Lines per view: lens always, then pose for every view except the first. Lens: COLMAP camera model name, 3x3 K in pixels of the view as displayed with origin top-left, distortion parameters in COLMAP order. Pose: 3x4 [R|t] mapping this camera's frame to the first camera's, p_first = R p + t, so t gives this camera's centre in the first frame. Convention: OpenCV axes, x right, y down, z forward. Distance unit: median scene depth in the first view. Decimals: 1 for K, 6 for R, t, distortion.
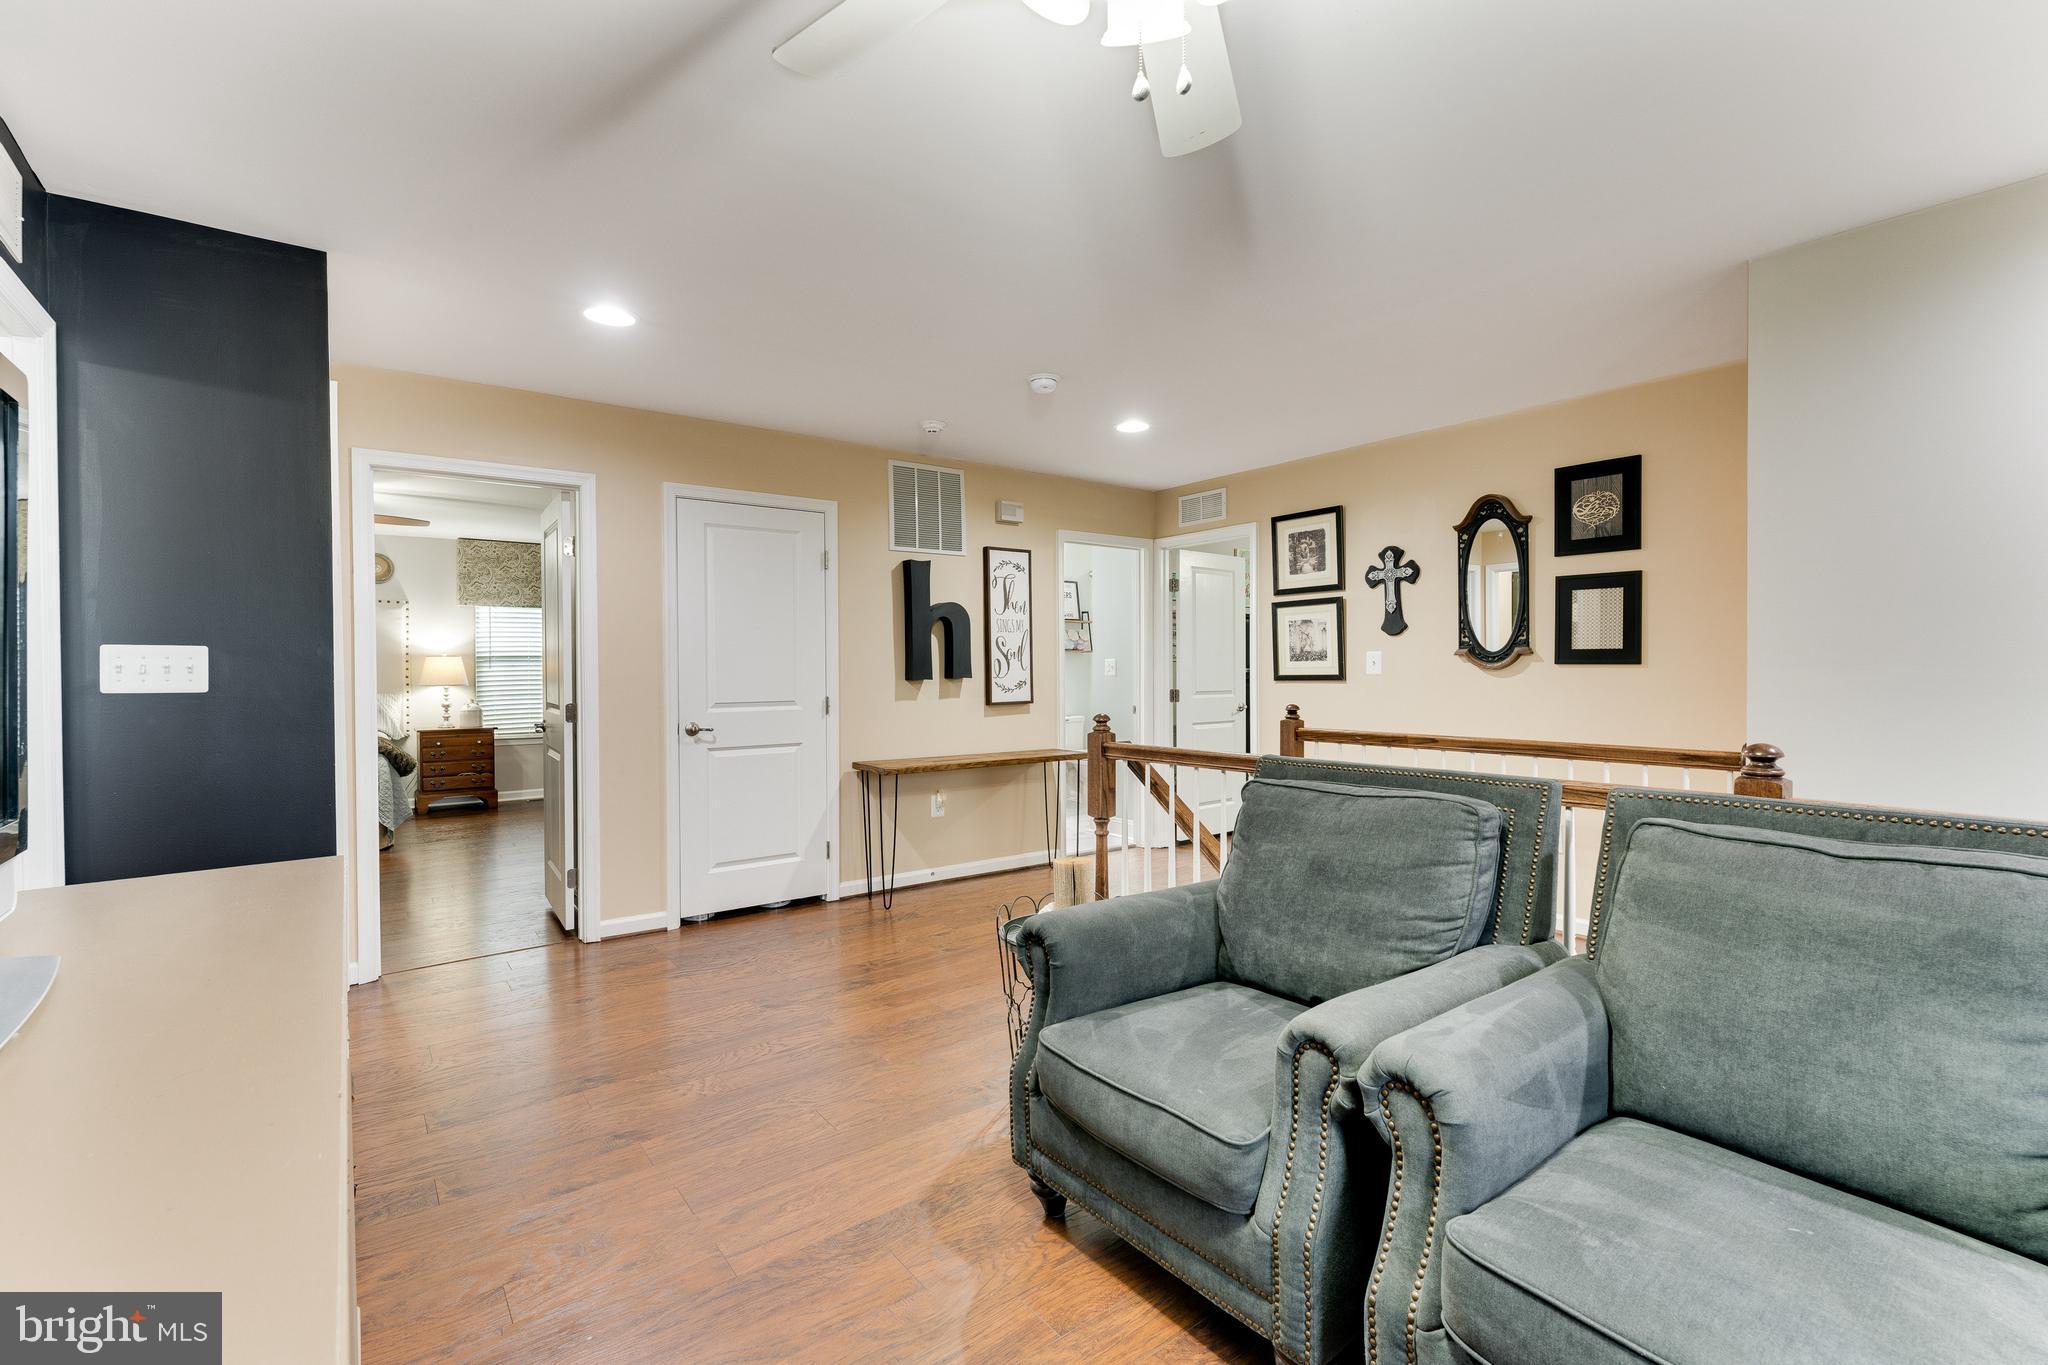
lens RADIAL K [[915.6, 0, 1020.8], [0, 915.6, 671.5], [0, 0, 1]] dist [-0.001230, -0.000426]
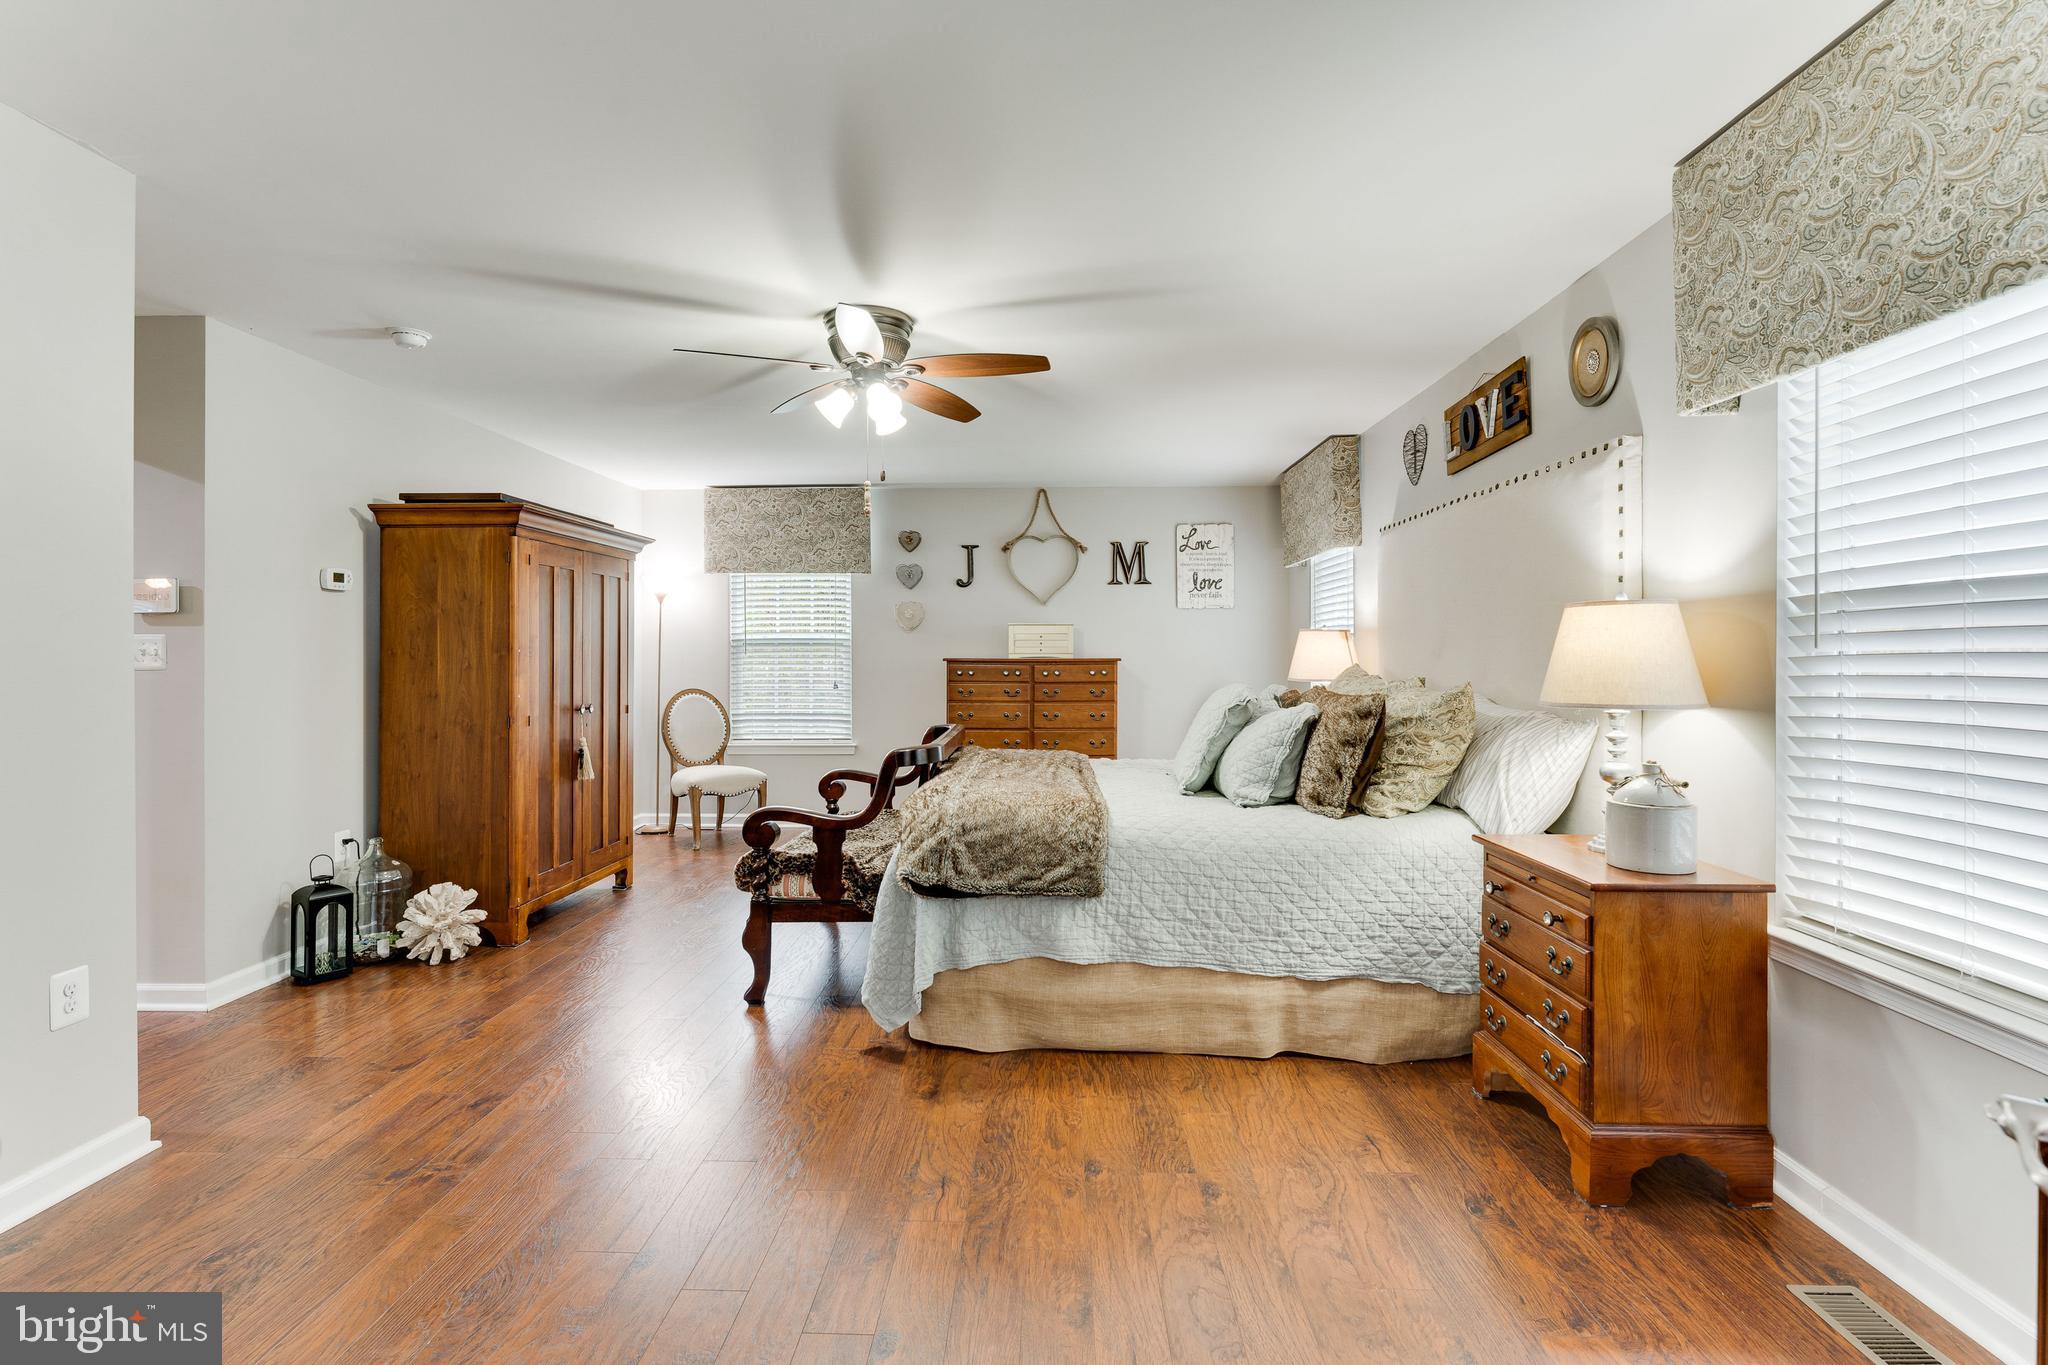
lens RADIAL K [[1010.4, 0, 1024.0], [0, 1010.4, 682.5], [0, 0, 1]] dist [0.000422, 0.000396]
pose [[-0.613216, 0.024111, -0.789547, -0.257534], [-0.004602, 0.999408, 0.034093, -0.002188], [0.789902, 0.024540, -0.612742, 1.042842]]
